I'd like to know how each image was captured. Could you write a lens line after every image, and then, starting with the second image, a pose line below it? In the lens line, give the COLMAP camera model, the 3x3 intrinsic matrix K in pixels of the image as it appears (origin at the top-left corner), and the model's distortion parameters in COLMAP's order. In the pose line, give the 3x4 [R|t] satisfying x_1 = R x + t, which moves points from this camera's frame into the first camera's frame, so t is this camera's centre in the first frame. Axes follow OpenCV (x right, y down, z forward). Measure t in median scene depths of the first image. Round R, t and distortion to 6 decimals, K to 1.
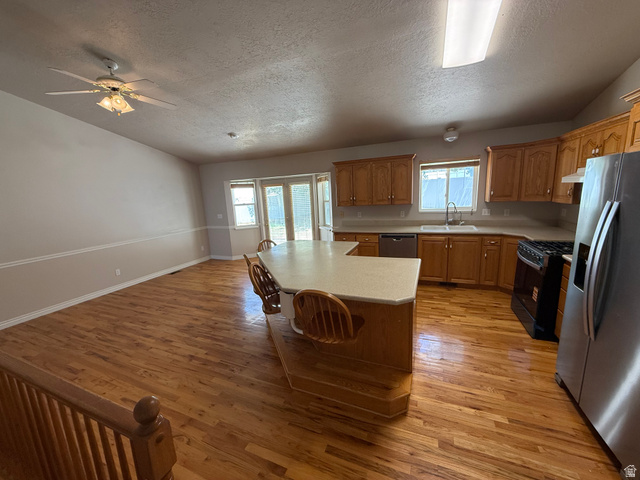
lens RADIAL K [[255.5, 0, 317.8], [0, 255.5, 239.8], [0, 0, 1]] dist [0.000132, -0.000100]
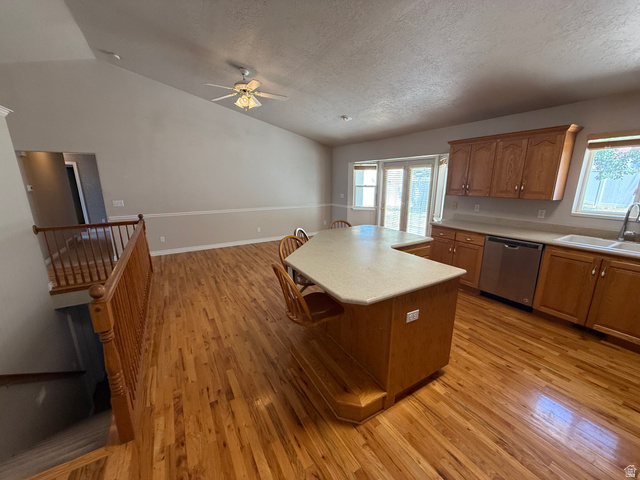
lens RADIAL K [[255.5, 0, 317.8], [0, 255.5, 239.8], [0, 0, 1]] dist [0.000132, -0.000100]
pose [[0.804261, 0.185904, -0.564450, 0.283216], [-0.148939, 0.982552, 0.111391, -0.020227], [0.575310, -0.005518, 0.817917, 0.084746]]
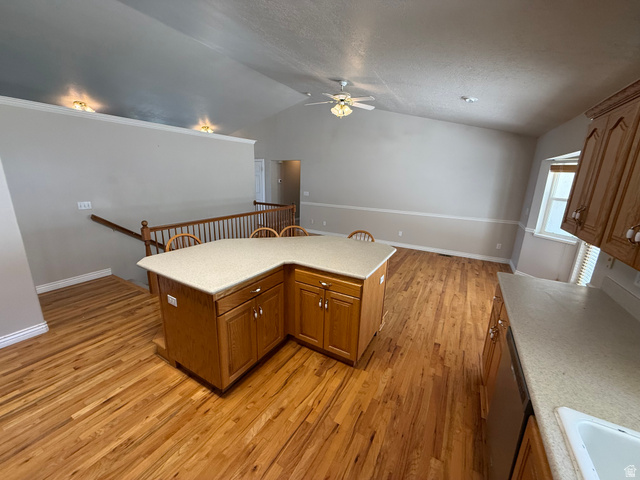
lens RADIAL K [[255.5, 0, 317.8], [0, 255.5, 239.8], [0, 0, 1]] dist [0.000132, -0.000100]
pose [[-0.124572, 0.292914, -0.947989, 0.588712], [-0.204503, 0.927338, 0.313406, -0.190679], [0.970907, 0.232908, -0.055619, 0.784819]]
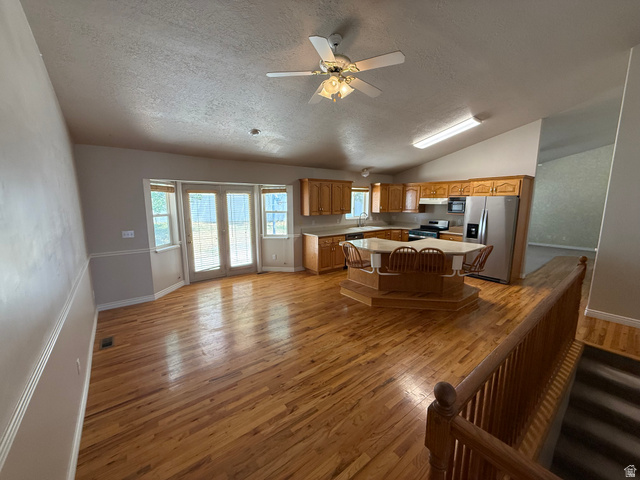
lens RADIAL K [[255.5, 0, 317.8], [0, 255.5, 239.8], [0, 0, 1]] dist [0.000132, -0.000100]
pose [[0.475978, -0.078386, 0.875957, -1.104297], [0.138725, 0.990242, 0.013232, -0.037353], [-0.868447, 0.115219, 0.482208, 0.487840]]
